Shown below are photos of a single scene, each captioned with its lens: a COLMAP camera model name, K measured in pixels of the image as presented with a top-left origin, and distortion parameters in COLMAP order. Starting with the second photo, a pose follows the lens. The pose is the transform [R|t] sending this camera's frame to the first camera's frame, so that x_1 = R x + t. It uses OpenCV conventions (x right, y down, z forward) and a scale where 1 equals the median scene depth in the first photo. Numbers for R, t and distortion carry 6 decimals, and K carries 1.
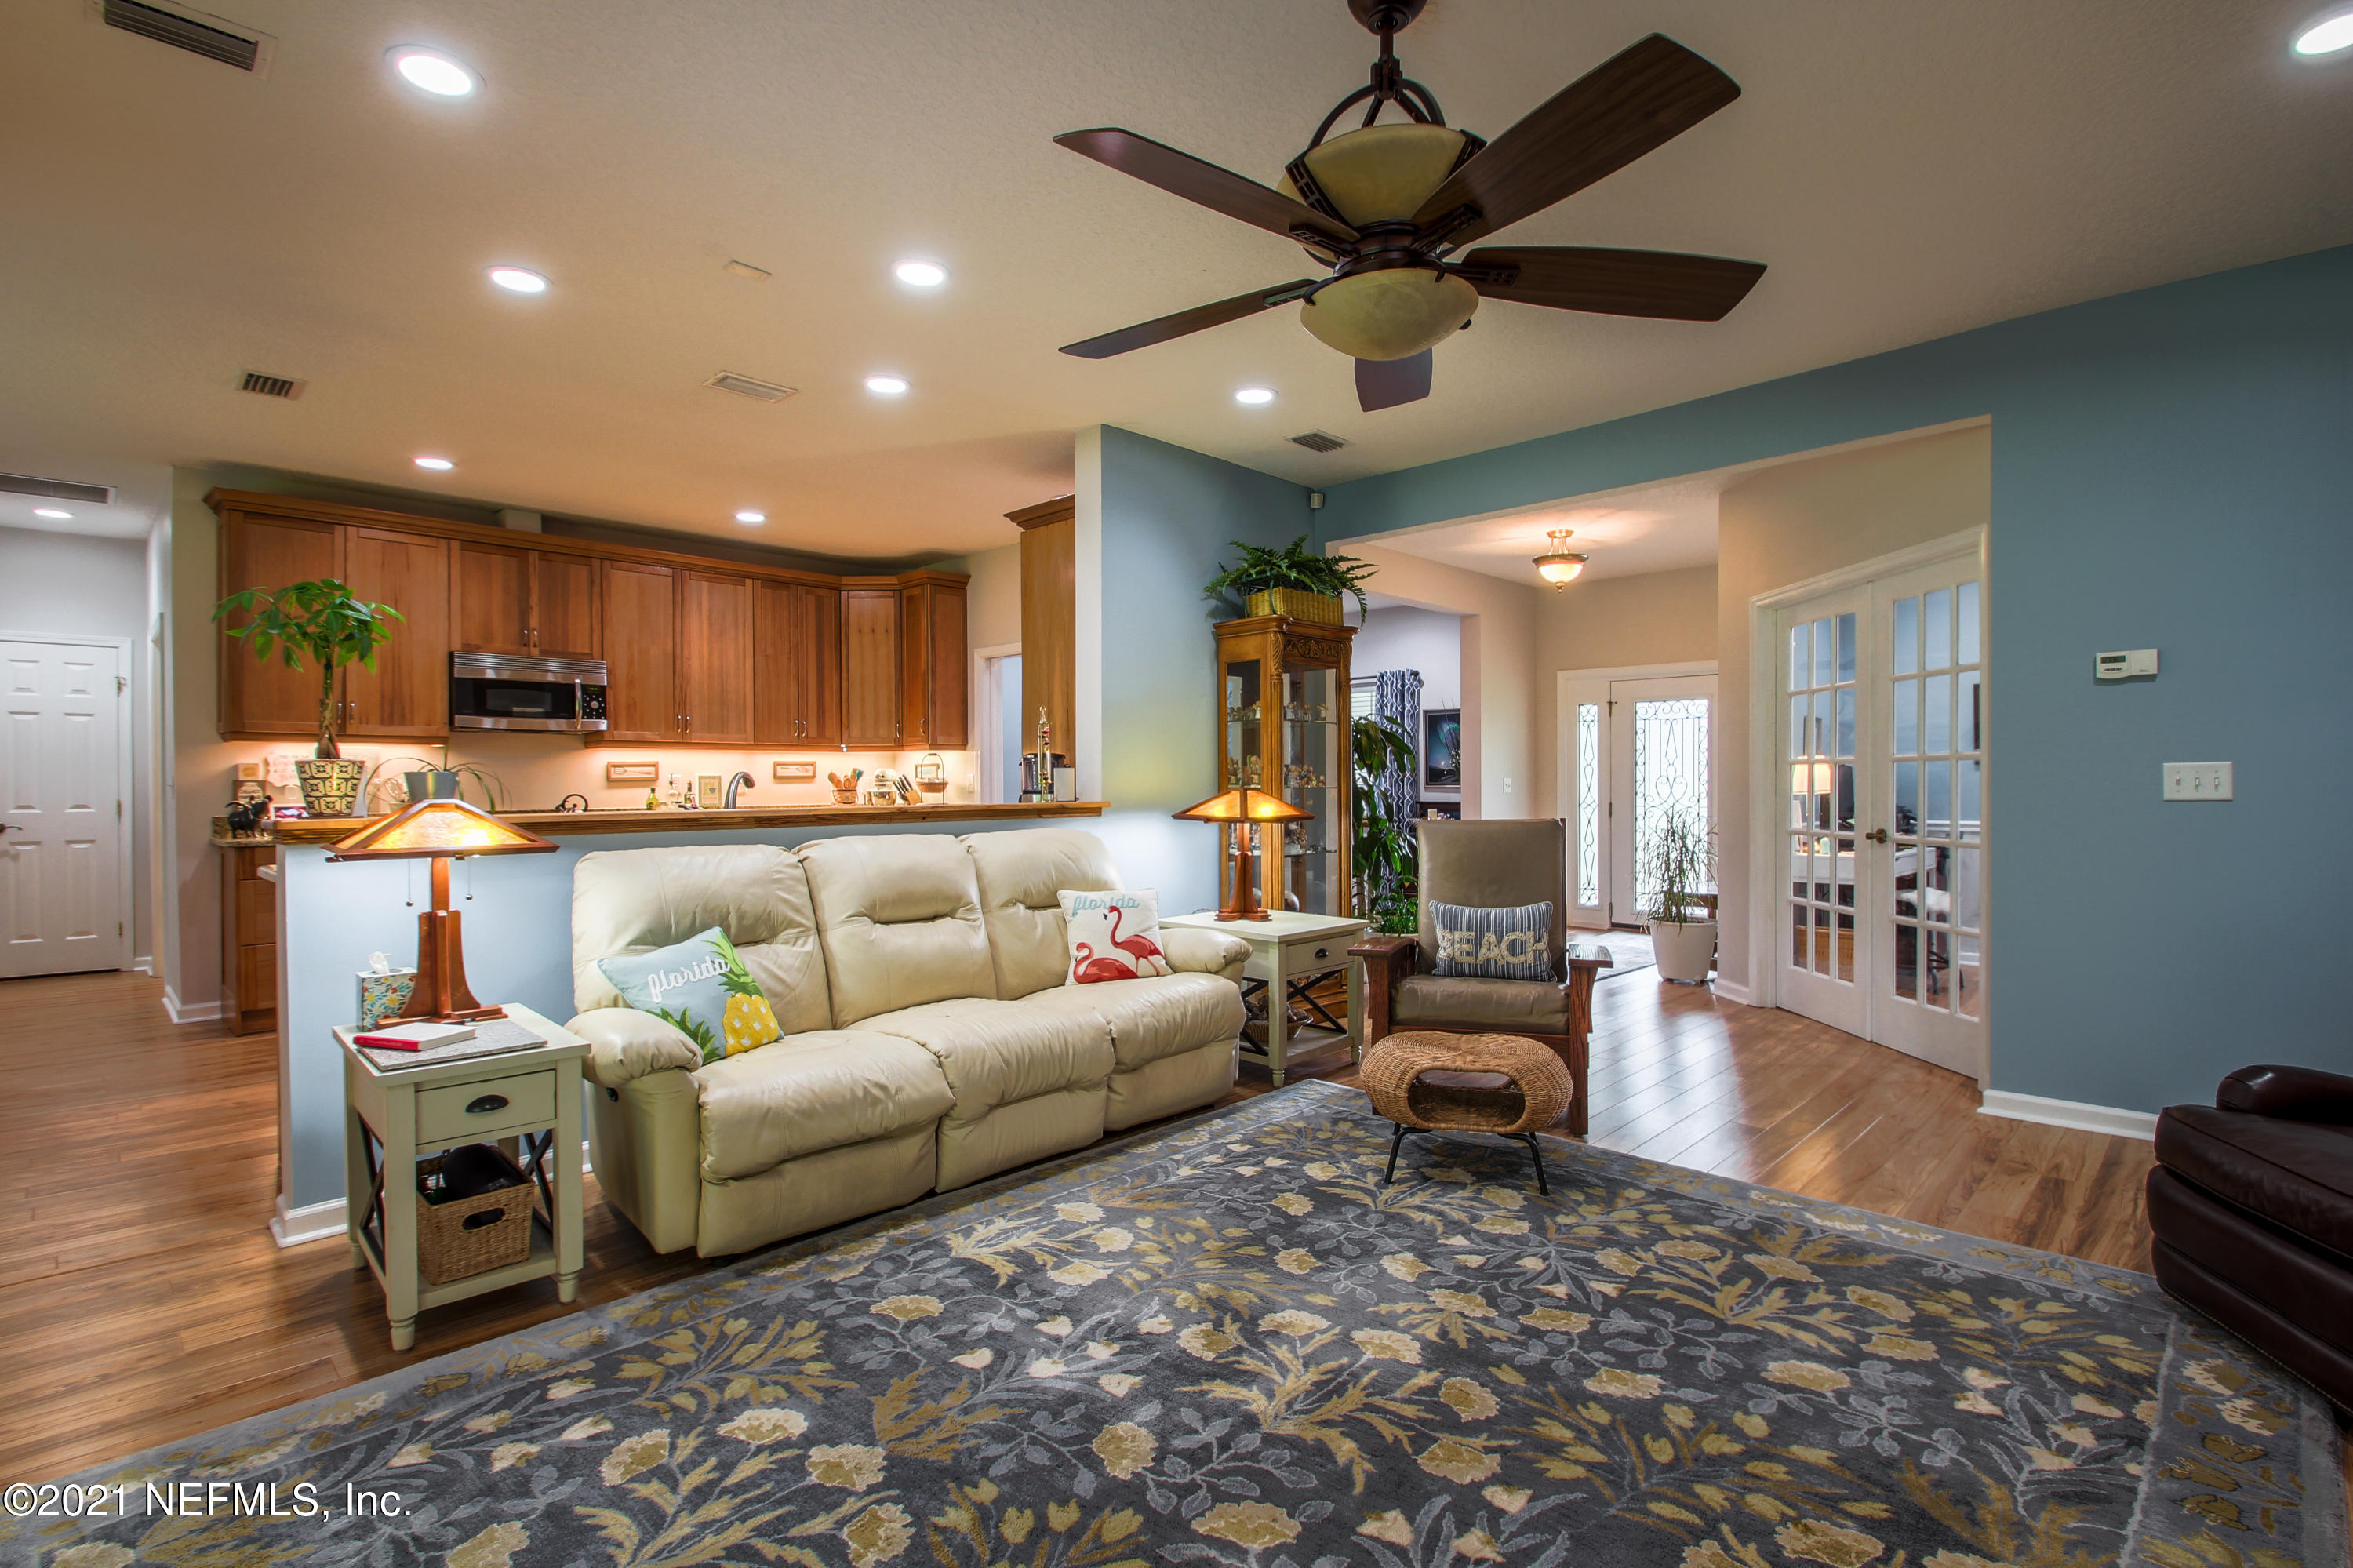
lens RADIAL K [[1103.3, 0, 1175.9], [0, 1103.3, 797.7], [0, 0, 1]] dist [-0.002382, -0.007582]
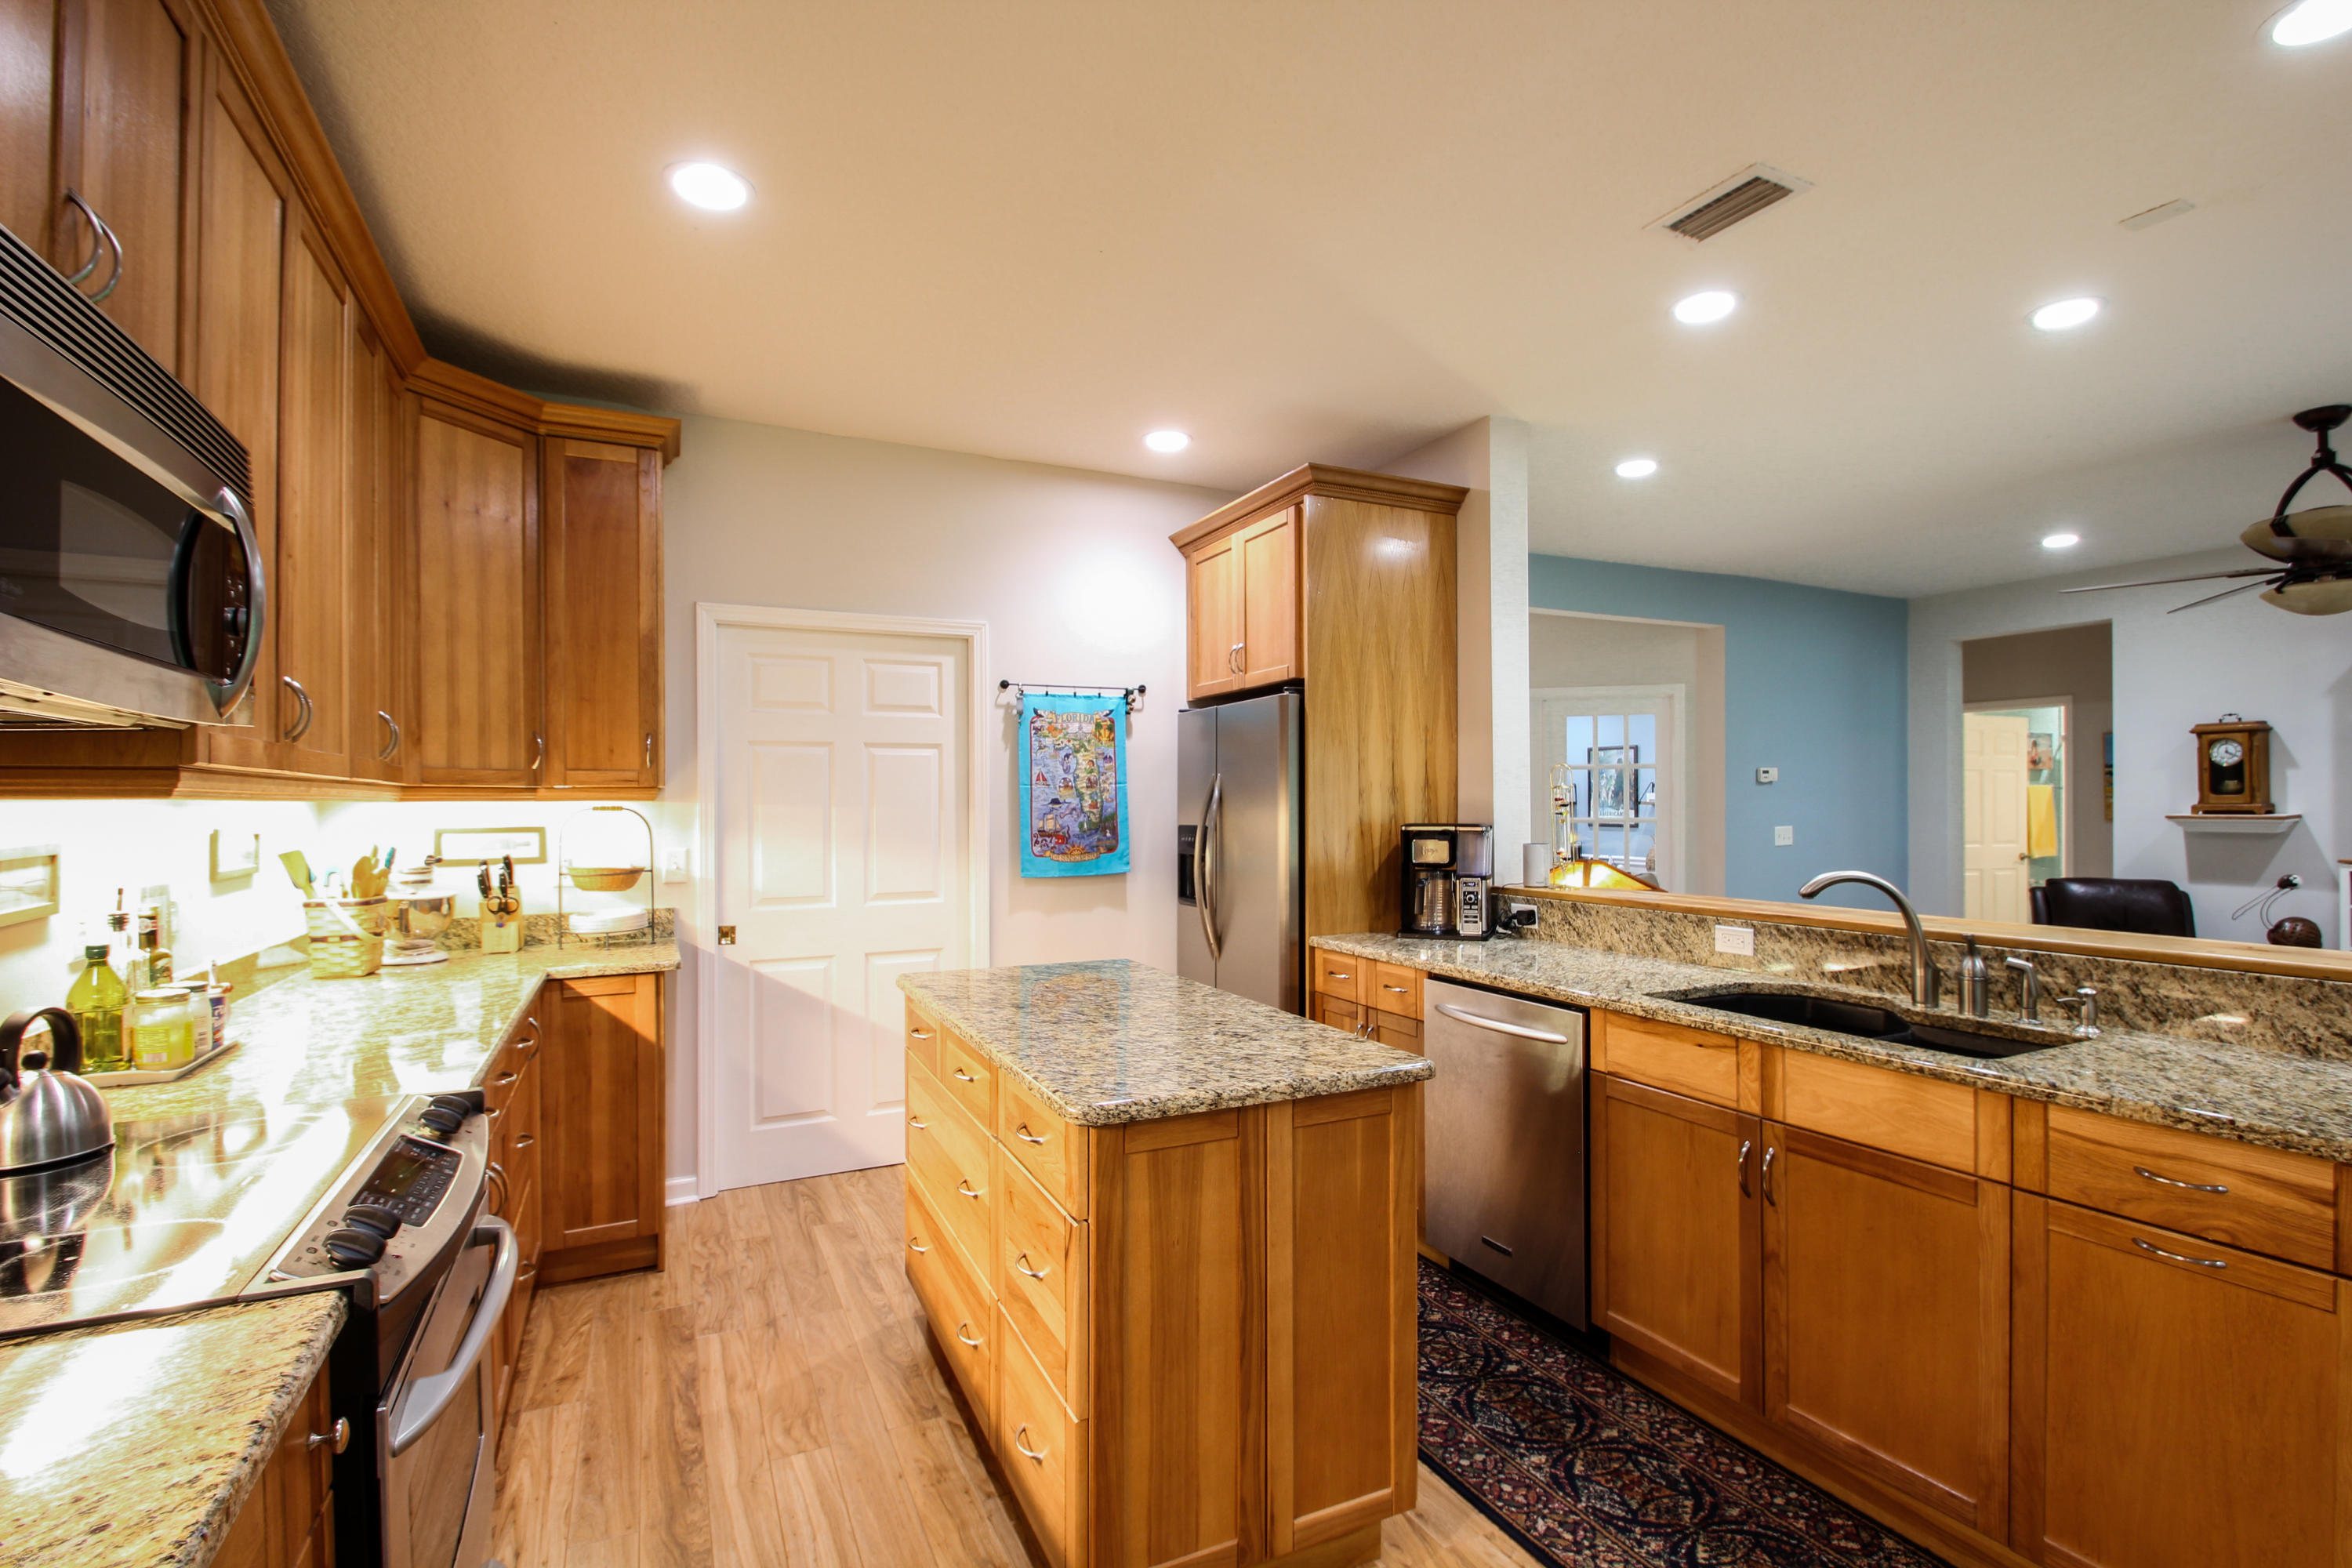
lens RADIAL K [[1102.8, 0, 1197.5], [0, 1102.8, 785.7], [0, 0, 1]] dist [-0.002382, -0.007582]
pose [[0.326365, 0.017619, 0.945080, -1.669434], [0.017987, 0.999529, -0.024846, -0.093527], [-0.945073, 0.025108, 0.325894, 1.758123]]
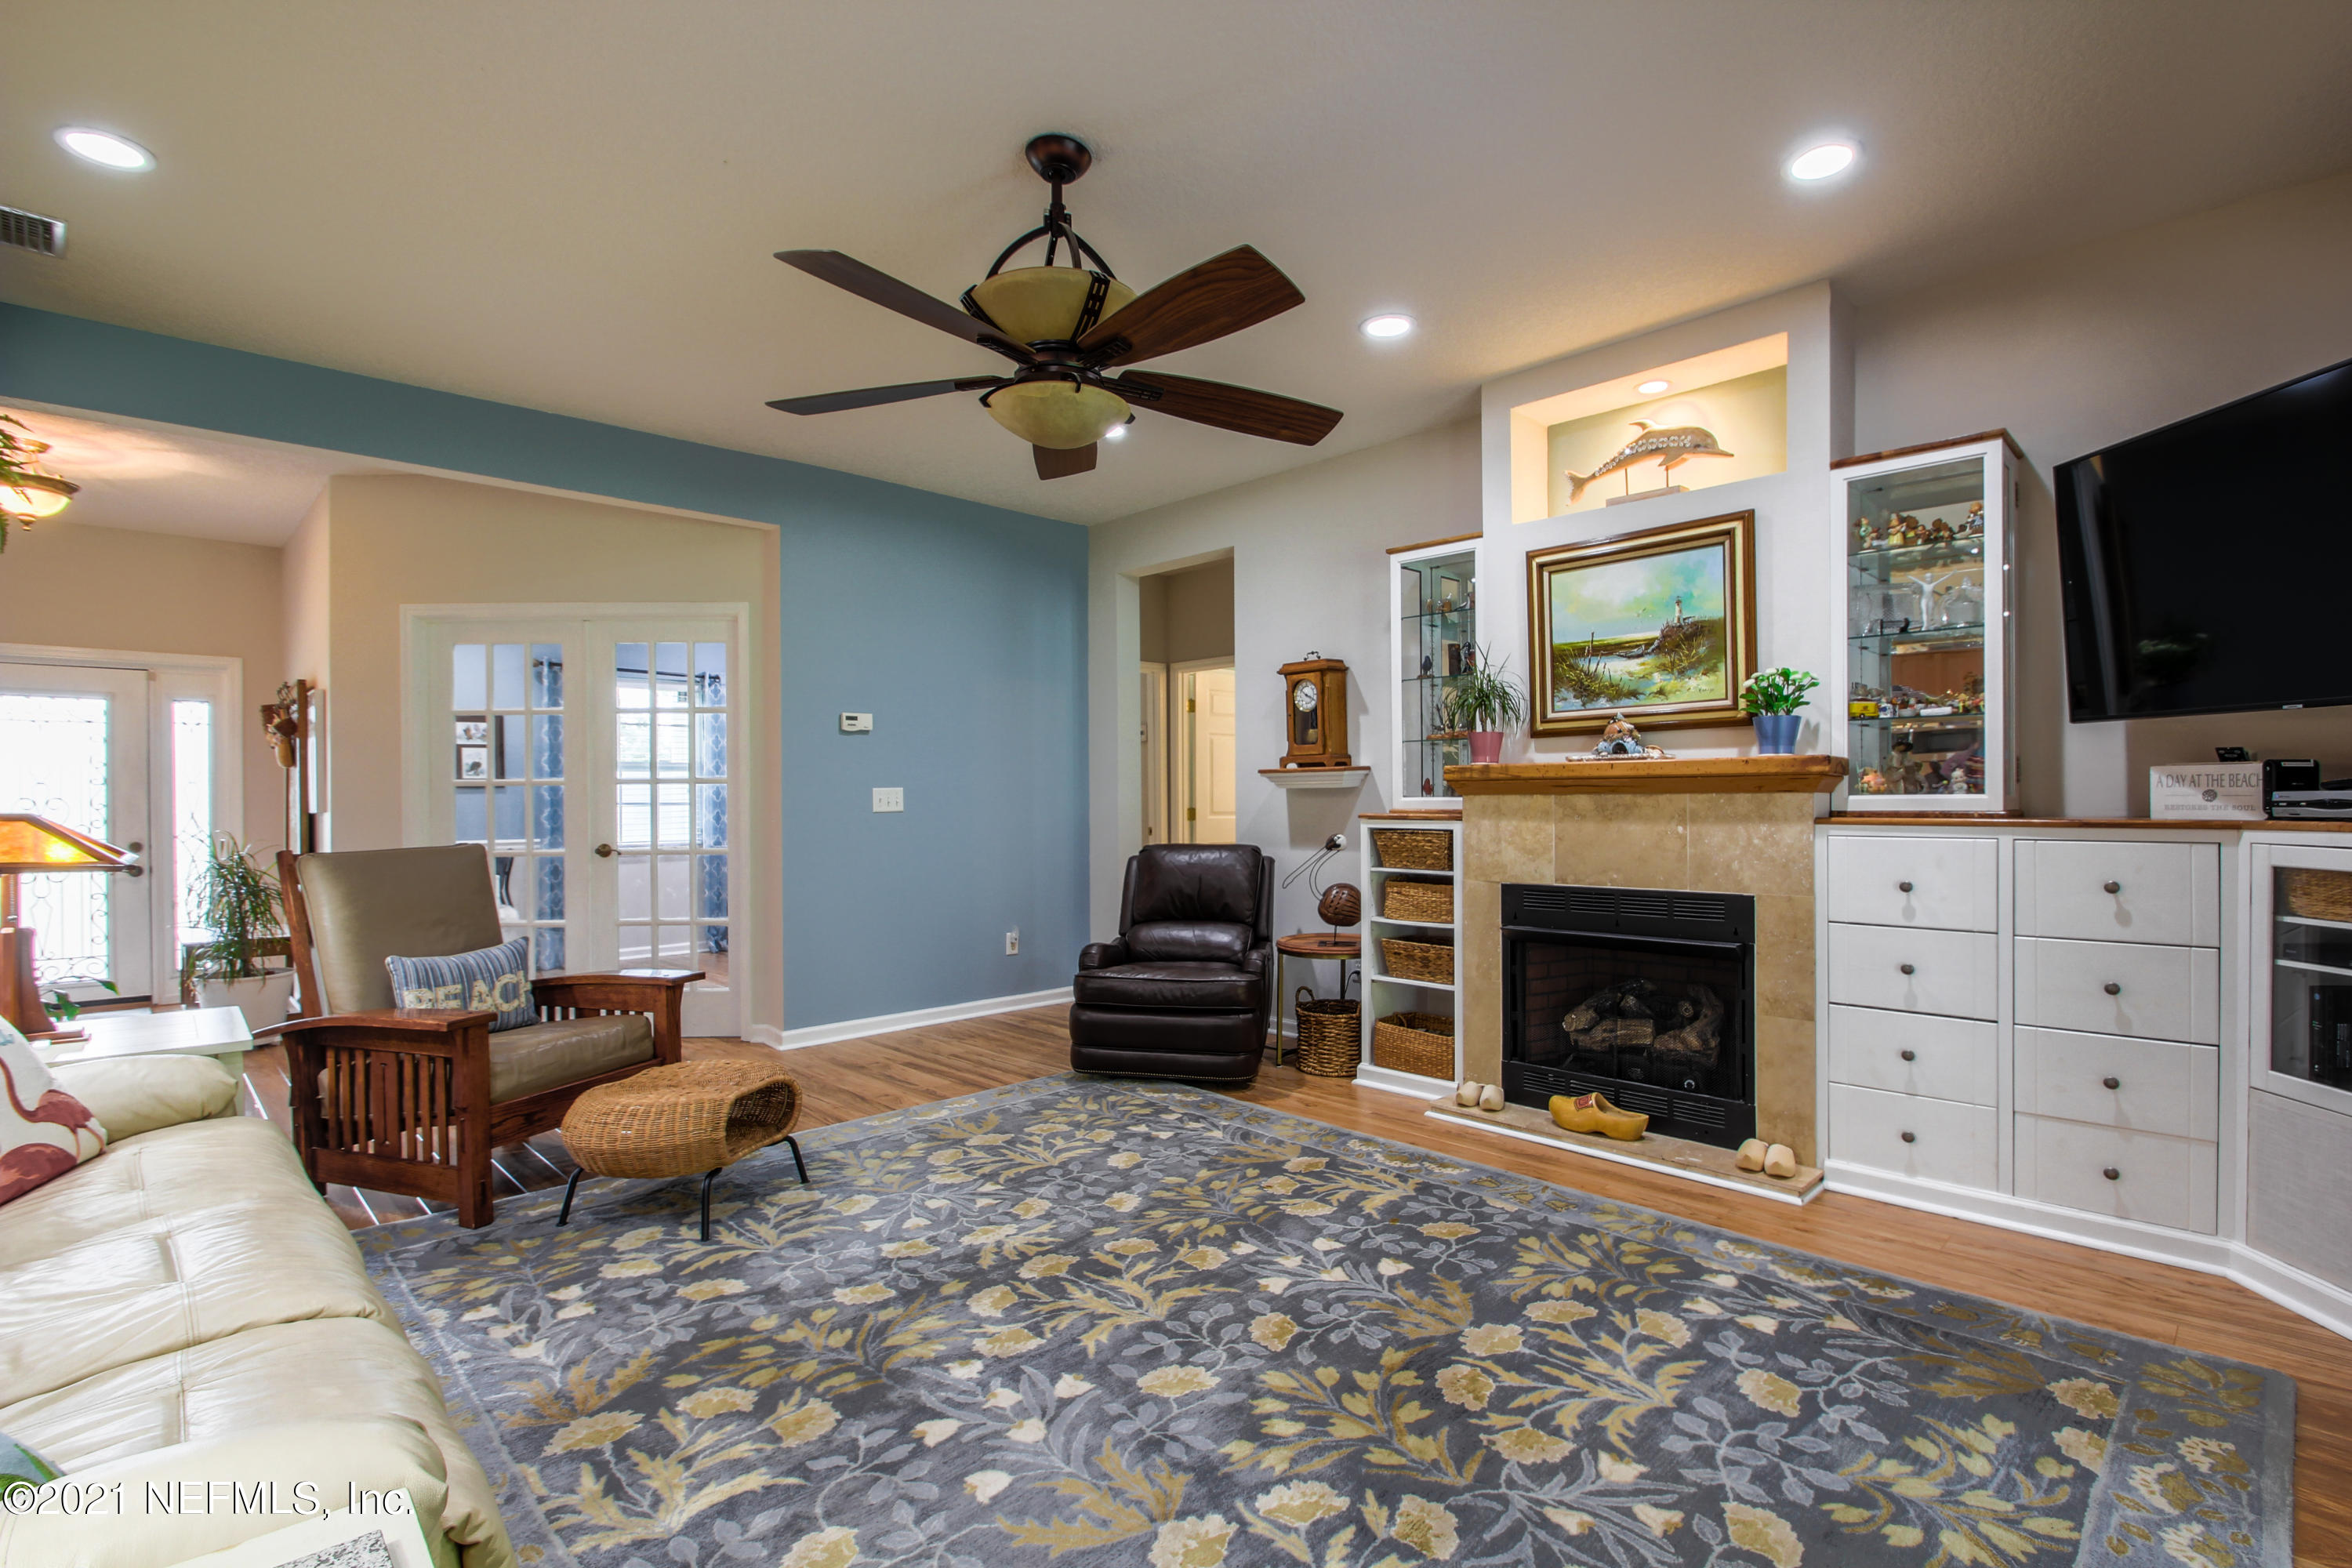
lens RADIAL K [[1102.8, 0, 1224.4], [0, 1102.8, 803.4], [0, 0, 1]] dist [-0.002382, -0.007582]
pose [[-0.001572, -0.002174, 0.999996, -0.846401], [0.023723, 0.999716, 0.002211, 0.000912], [-0.999717, 0.023726, -0.001520, 0.681506]]
